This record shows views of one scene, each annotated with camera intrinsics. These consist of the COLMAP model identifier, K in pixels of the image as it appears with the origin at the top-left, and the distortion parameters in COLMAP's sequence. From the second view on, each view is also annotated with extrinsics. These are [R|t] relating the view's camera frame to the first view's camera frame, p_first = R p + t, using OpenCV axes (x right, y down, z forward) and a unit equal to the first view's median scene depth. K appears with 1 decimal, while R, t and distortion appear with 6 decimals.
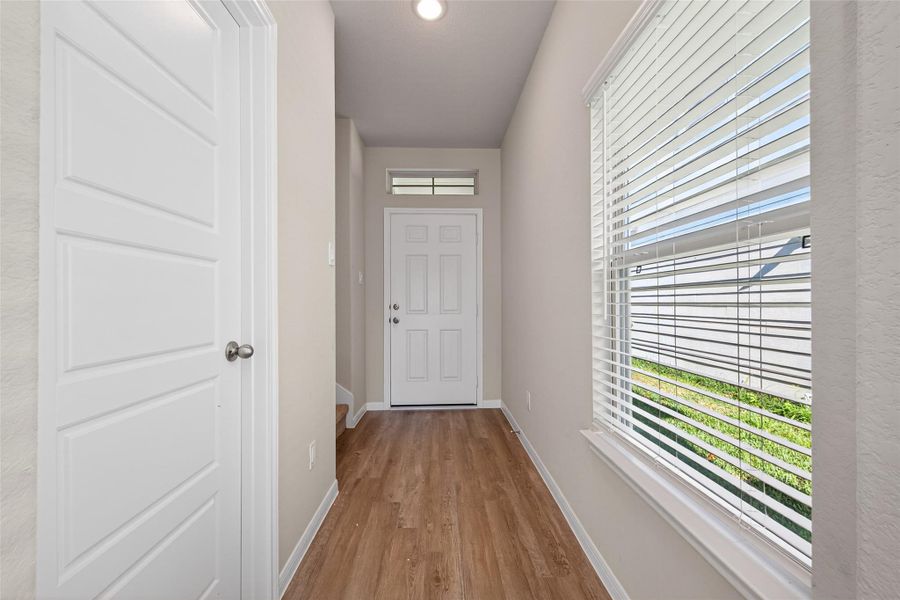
lens RADIAL K [[351.3, 0, 458.5], [0, 351.3, 297.1], [0, 0, 1]] dist [0.006479, -0.000977]
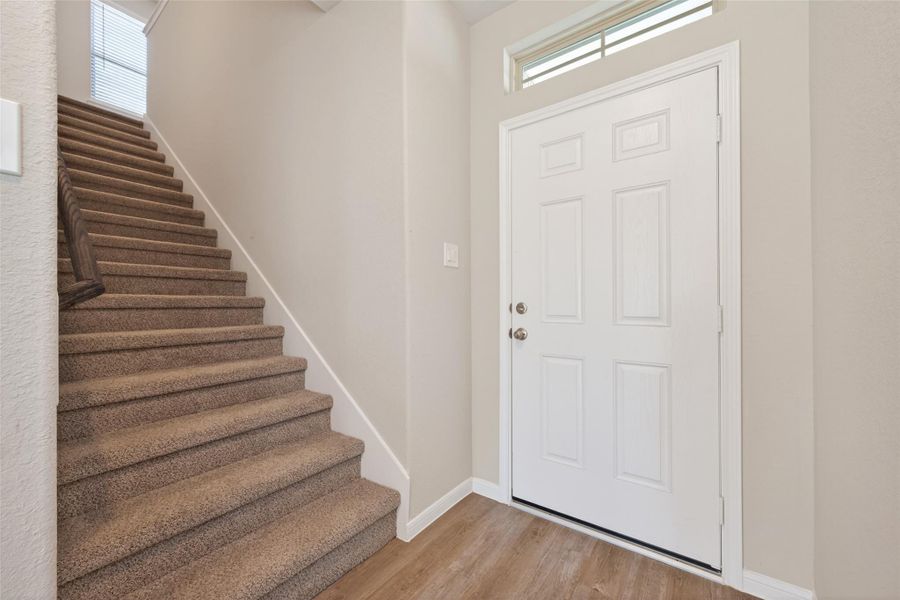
lens RADIAL K [[351.3, 0, 448.8], [0, 351.3, 298.5], [0, 0, 1]] dist [0.006479, -0.000977]
pose [[0.782223, -0.001809, -0.622995, 0.156395], [-0.001563, 0.999987, -0.004867, 0.042280], [0.622996, 0.004781, 0.782210, 1.355659]]
